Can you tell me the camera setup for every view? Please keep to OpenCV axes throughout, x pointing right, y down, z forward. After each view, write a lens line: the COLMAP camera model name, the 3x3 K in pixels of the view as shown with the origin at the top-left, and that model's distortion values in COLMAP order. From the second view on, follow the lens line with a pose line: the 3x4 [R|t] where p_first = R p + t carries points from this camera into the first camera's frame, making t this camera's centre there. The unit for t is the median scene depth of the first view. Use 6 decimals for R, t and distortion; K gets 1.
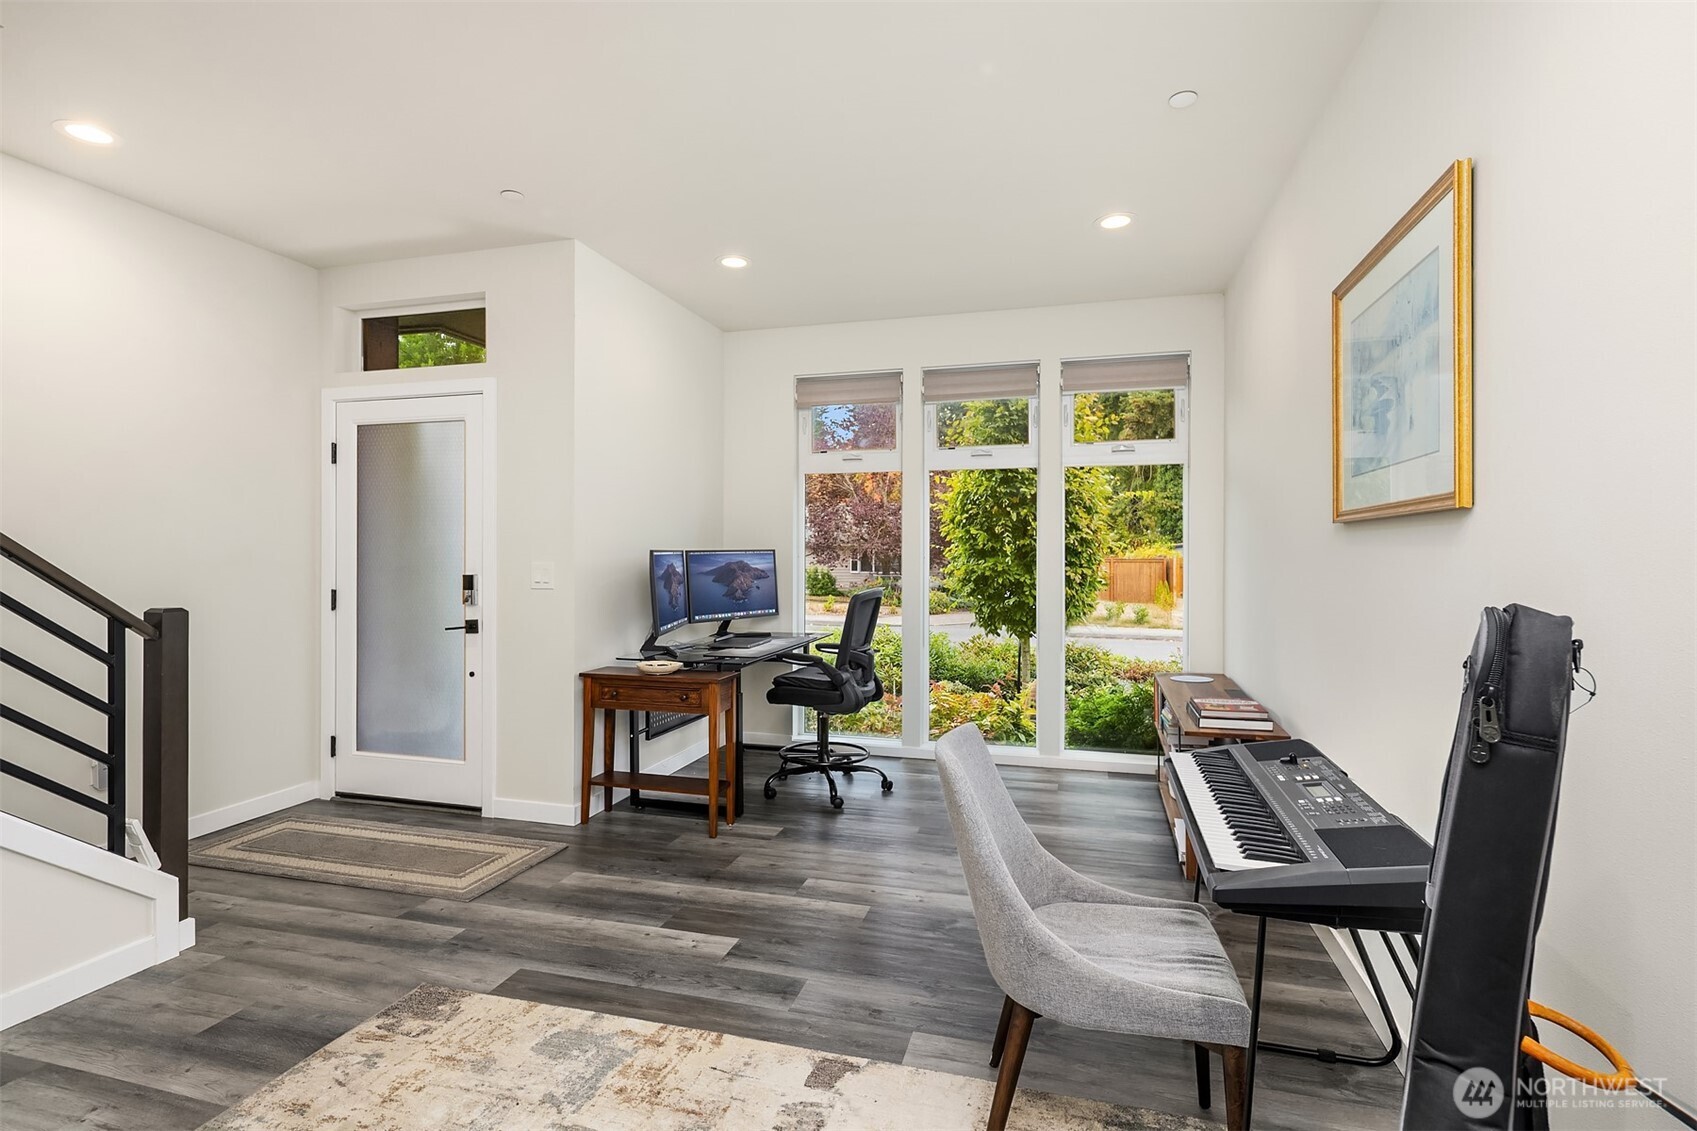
lens RADIAL K [[821.7, 0, 854.2], [0, 821.7, 545.9], [0, 0, 1]] dist [0.001217, -0.000269]
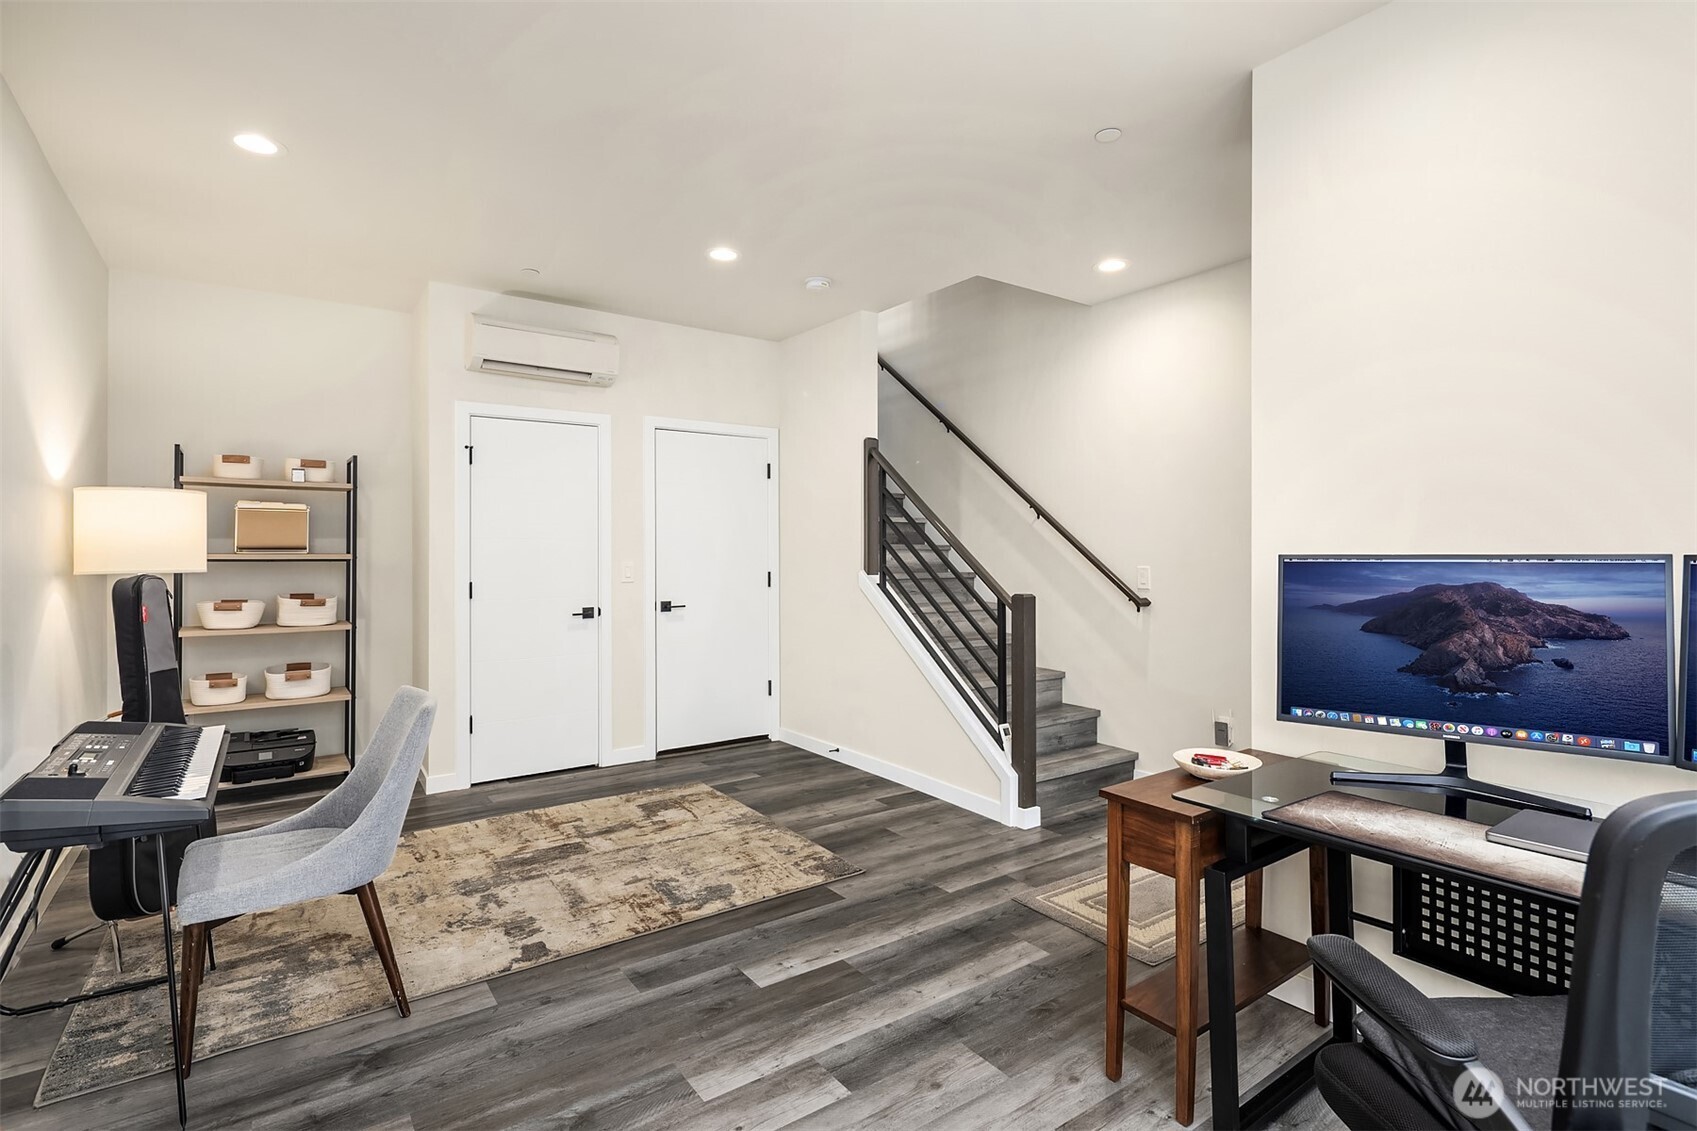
lens RADIAL K [[821.7, 0, 854.2], [0, 821.7, 545.9], [0, 0, 1]] dist [0.001217, -0.000269]
pose [[-0.630929, -0.005446, -0.775821, 0.539097], [0.010407, 0.999826, -0.015482, 0.008722], [0.775771, -0.017842, -0.630763, 1.794138]]
